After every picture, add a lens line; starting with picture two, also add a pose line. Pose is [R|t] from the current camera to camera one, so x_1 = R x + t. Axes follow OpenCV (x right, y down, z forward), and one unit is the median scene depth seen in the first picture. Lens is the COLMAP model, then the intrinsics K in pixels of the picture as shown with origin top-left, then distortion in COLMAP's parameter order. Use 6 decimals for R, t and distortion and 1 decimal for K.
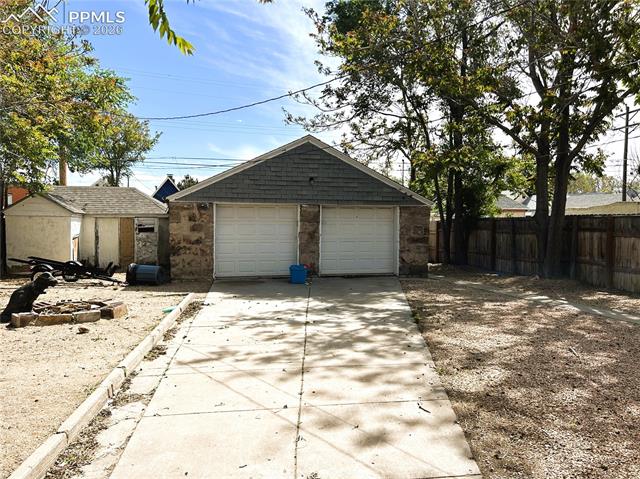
lens RADIAL K [[484.2, 0, 320.0], [0, 484.2, 239.5], [0, 0, 1]] dist [0.065825, -0.089017]
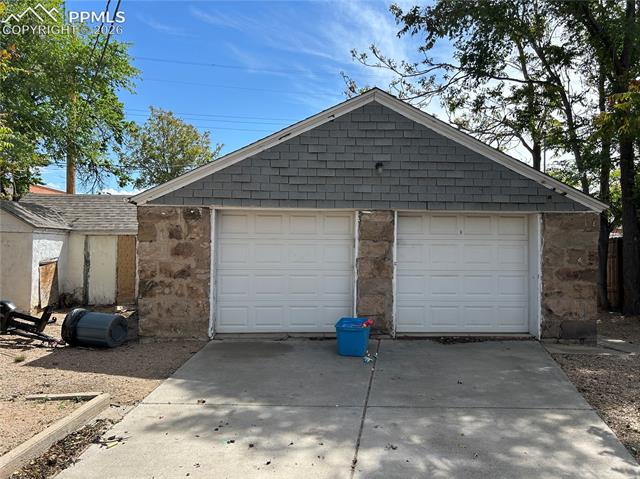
lens RADIAL K [[484.2, 0, 320.0], [0, 484.2, 239.5], [0, 0, 1]] dist [0.065825, -0.089017]
pose [[0.985843, 0.001974, -0.167662, 0.009565], [-0.009394, 0.999010, -0.043475, -0.012133], [0.167410, 0.044434, 0.984885, 0.428795]]
